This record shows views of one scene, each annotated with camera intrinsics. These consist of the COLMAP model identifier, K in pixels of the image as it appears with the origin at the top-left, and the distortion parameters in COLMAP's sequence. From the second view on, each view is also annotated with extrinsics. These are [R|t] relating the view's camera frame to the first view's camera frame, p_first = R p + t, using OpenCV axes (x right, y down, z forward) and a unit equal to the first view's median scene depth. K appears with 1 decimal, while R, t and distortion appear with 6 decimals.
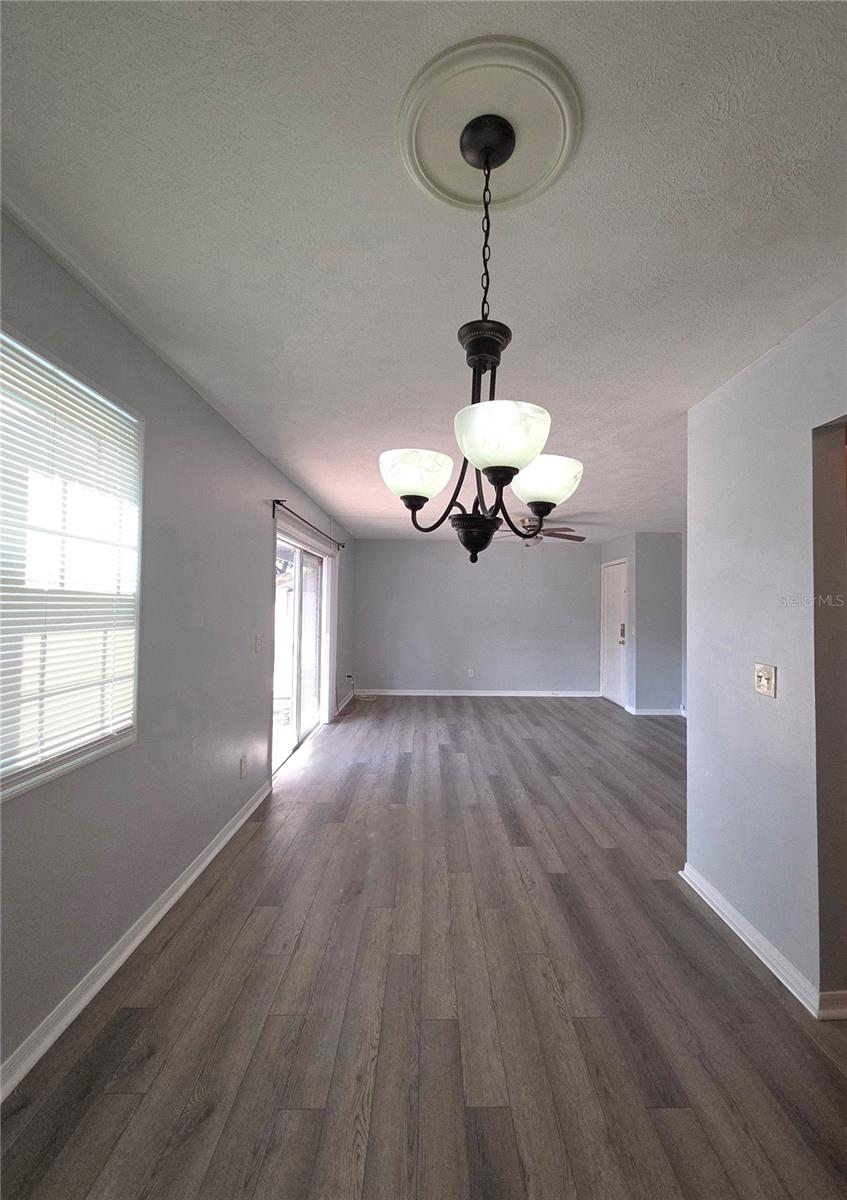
lens RADIAL K [[504.6, 0, 447.4], [0, 504.6, 593.5], [0, 0, 1]] dist [0.004058, -0.001360]
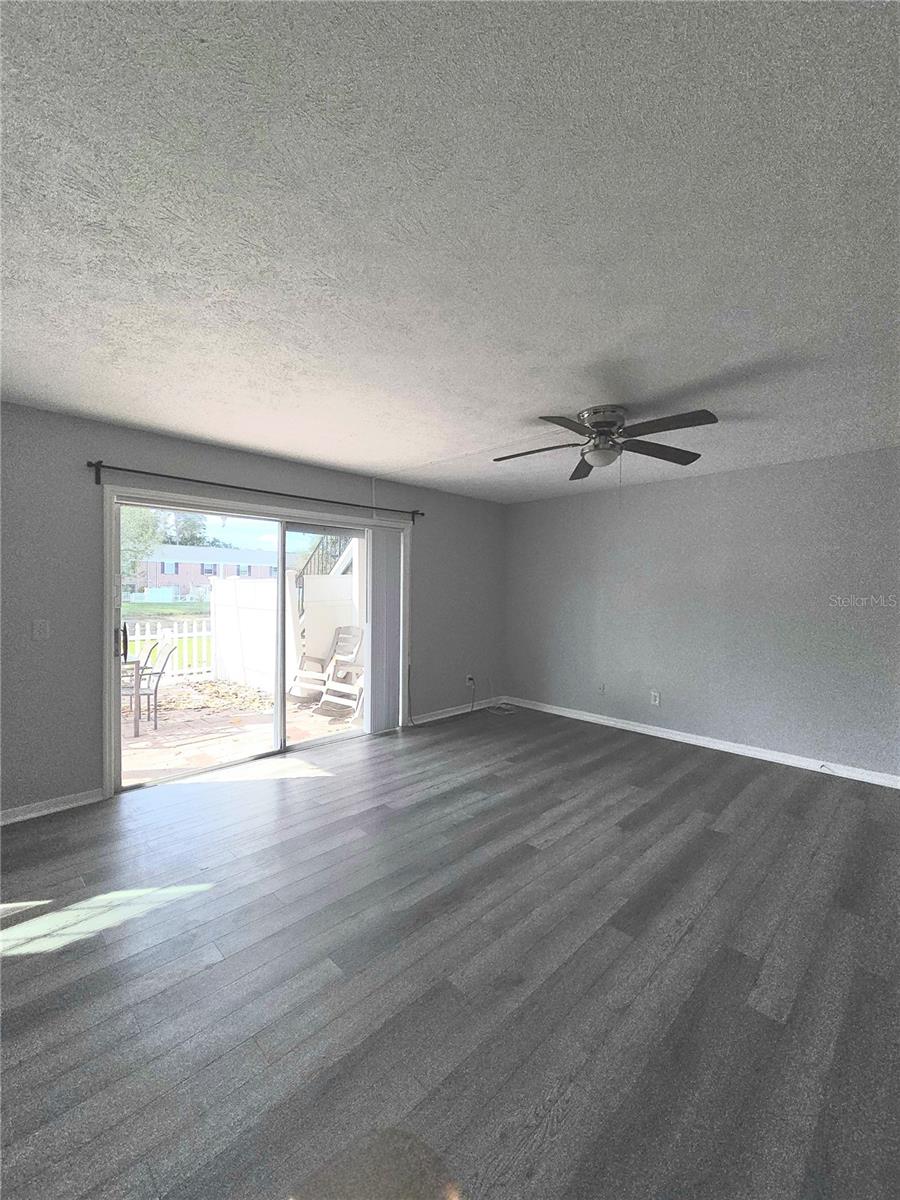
lens RADIAL K [[490.1, 0, 441.9], [0, 490.1, 602.7], [0, 0, 1]] dist [0.007084, -0.002537]
pose [[0.670861, 0.009420, -0.741524, 0.859216], [0.020185, 0.999317, 0.030957, 0.044062], [0.741309, -0.035736, 0.670212, 1.132398]]
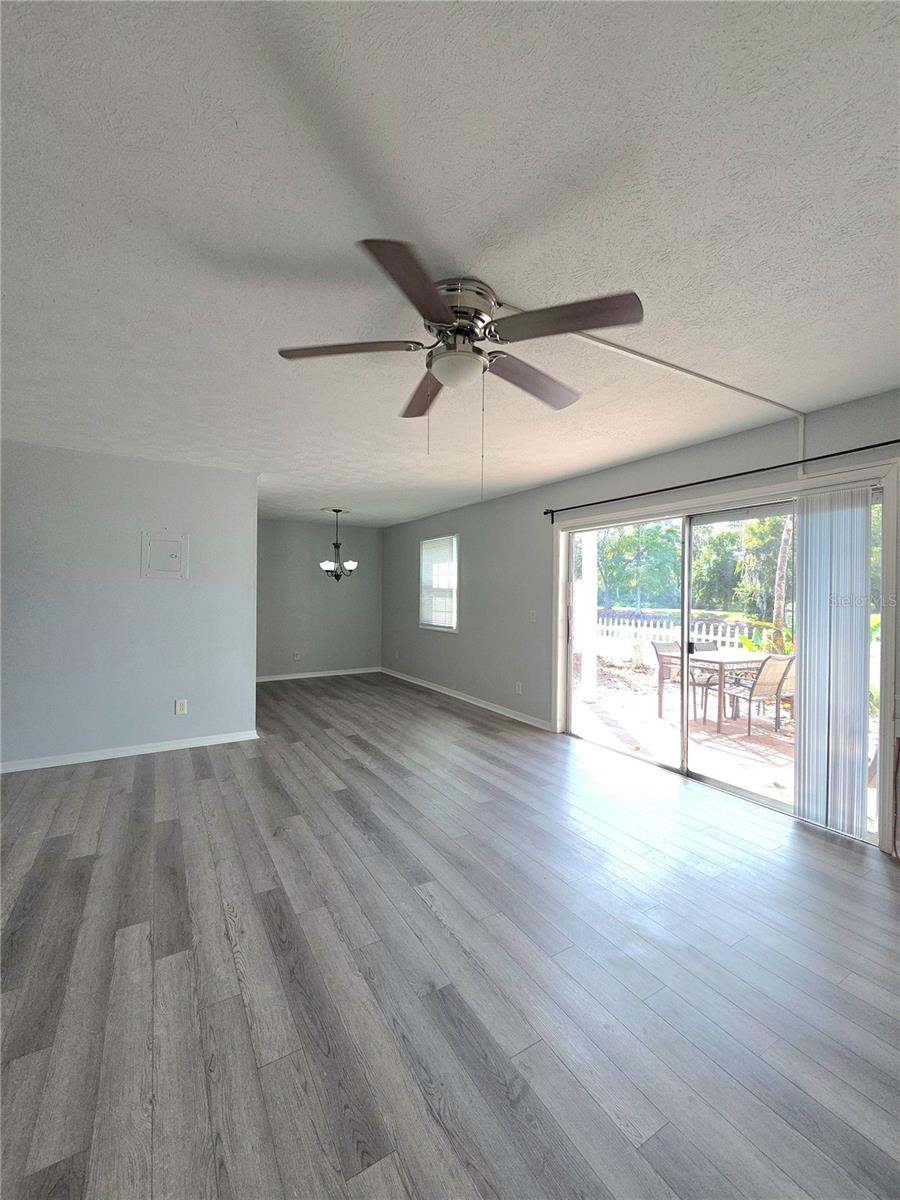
lens RADIAL K [[490.1, 0, 446.2], [0, 490.1, 594.9], [0, 0, 1]] dist [0.007084, -0.002537]
pose [[-0.879471, -0.021568, -0.475464, 0.648384], [-0.009514, 0.999570, -0.027744, 0.092577], [0.475858, -0.019876, -0.879298, 2.578056]]
